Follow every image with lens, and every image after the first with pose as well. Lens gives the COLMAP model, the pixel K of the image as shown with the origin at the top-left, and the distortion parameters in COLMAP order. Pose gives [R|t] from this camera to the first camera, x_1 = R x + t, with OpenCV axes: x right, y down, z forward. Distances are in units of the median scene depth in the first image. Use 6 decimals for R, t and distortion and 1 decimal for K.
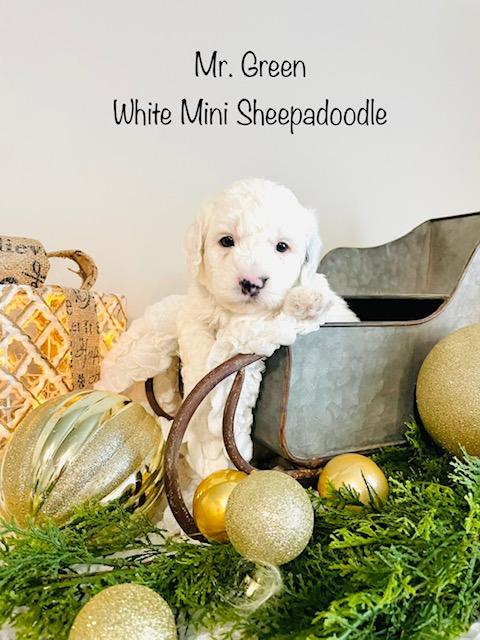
lens RADIAL K [[482.3, 0, 247.8], [0, 482.3, 323.5], [0, 0, 1]] dist [-0.004122, -0.002618]
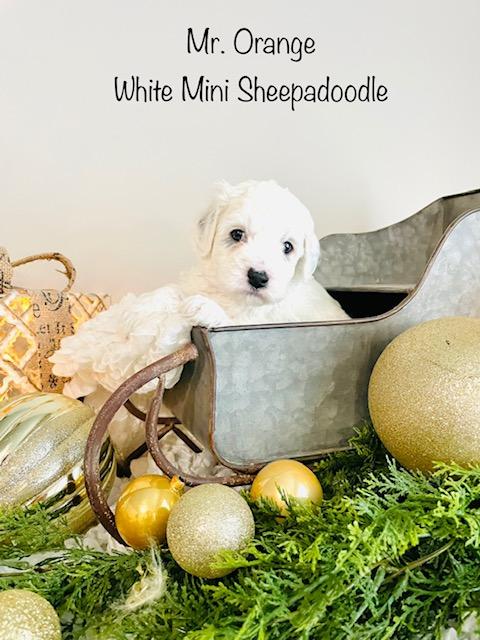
lens RADIAL K [[477.8, 0, 240.0], [0, 477.8, 320.0], [0, 0, 1]] dist [-0.003293, -0.009729]
pose [[0.988009, -0.019069, -0.153213, 0.246437], [0.024448, 0.999146, 0.033306, -0.039249], [0.152447, -0.036652, 0.987632, 0.052429]]
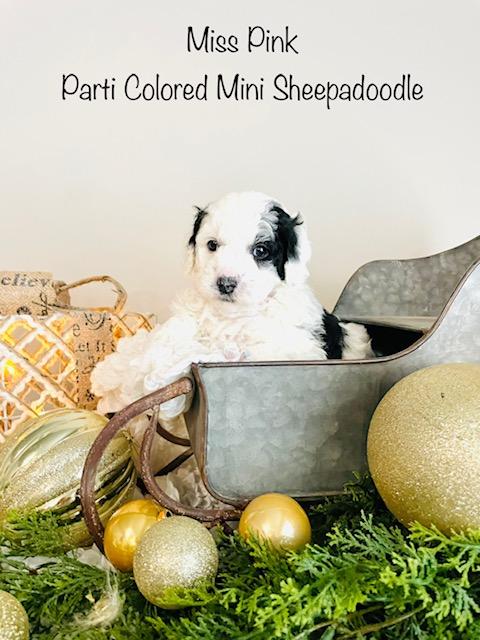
lens RADIAL K [[486.1, 0, 238.8], [0, 486.1, 292.5], [0, 0, 1]] dist [-0.004228, -0.074203]
pose [[0.941630, -0.001899, -0.336645, 0.419386], [-0.012714, 0.999070, -0.041198, -0.090332], [0.336411, 0.043074, 0.940730, 0.055189]]
